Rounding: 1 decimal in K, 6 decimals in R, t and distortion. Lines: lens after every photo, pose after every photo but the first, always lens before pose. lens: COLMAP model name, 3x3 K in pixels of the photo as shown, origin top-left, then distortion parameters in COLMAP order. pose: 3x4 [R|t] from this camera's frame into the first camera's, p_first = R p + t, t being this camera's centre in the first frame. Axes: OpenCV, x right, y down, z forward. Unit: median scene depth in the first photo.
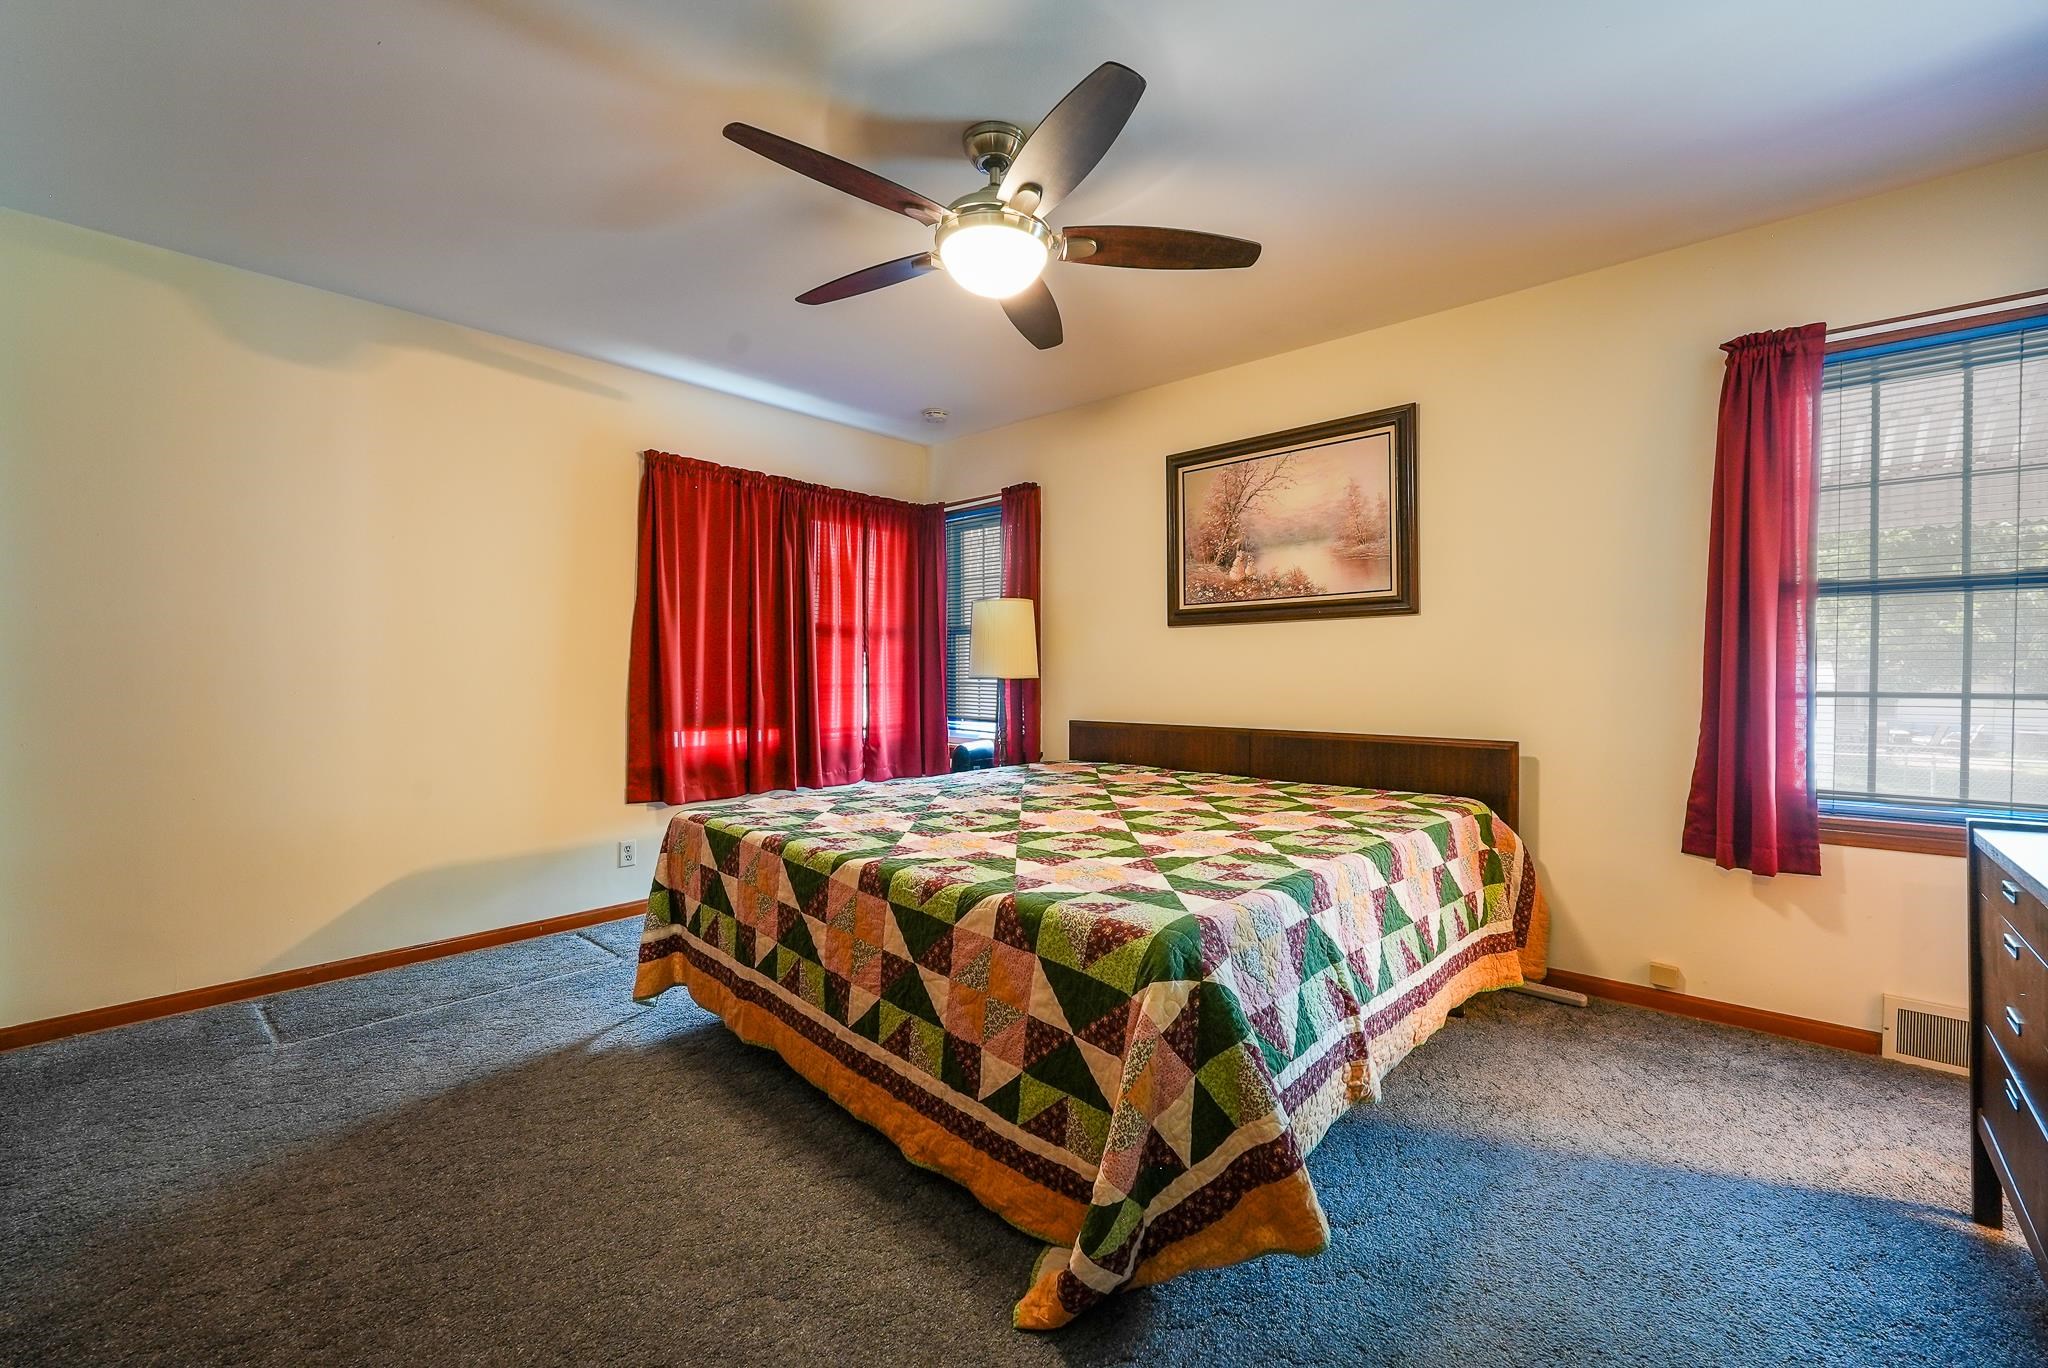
lens RADIAL K [[834.7, 0, 1018.3], [0, 834.7, 681.4], [0, 0, 1]] dist [-0.005569, -0.001749]
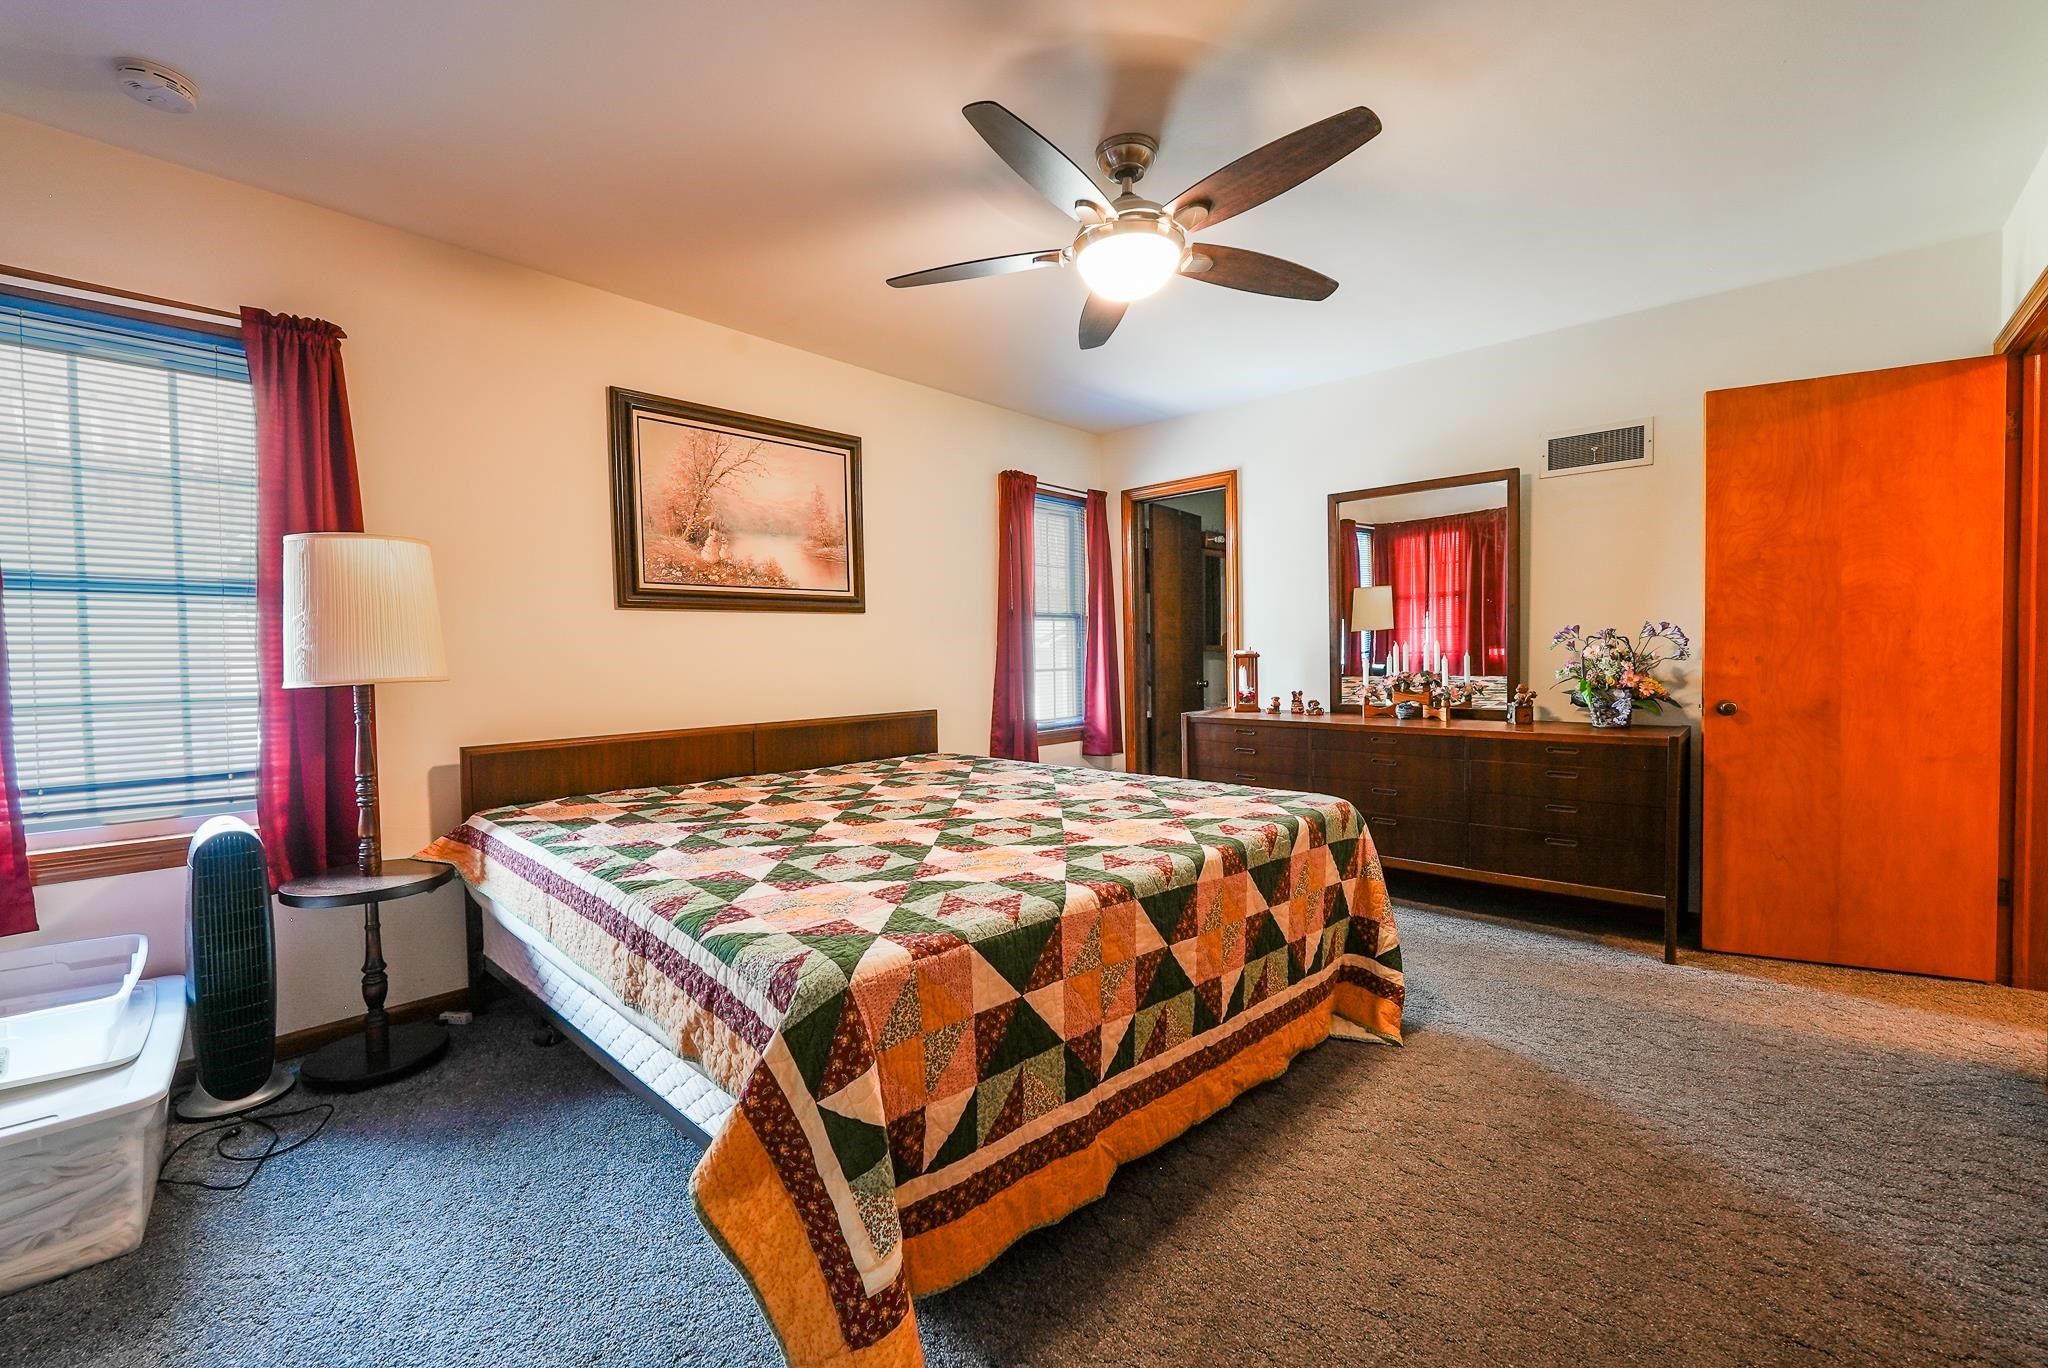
lens RADIAL K [[834.7, 0, 1019.3], [0, 834.7, 686.0], [0, 0, 1]] dist [-0.005569, -0.001749]
pose [[0.012474, -0.037146, 0.999232, -0.689873], [0.030249, 0.998866, 0.036755, -0.012154], [-0.999465, 0.029767, 0.013584, 0.716884]]
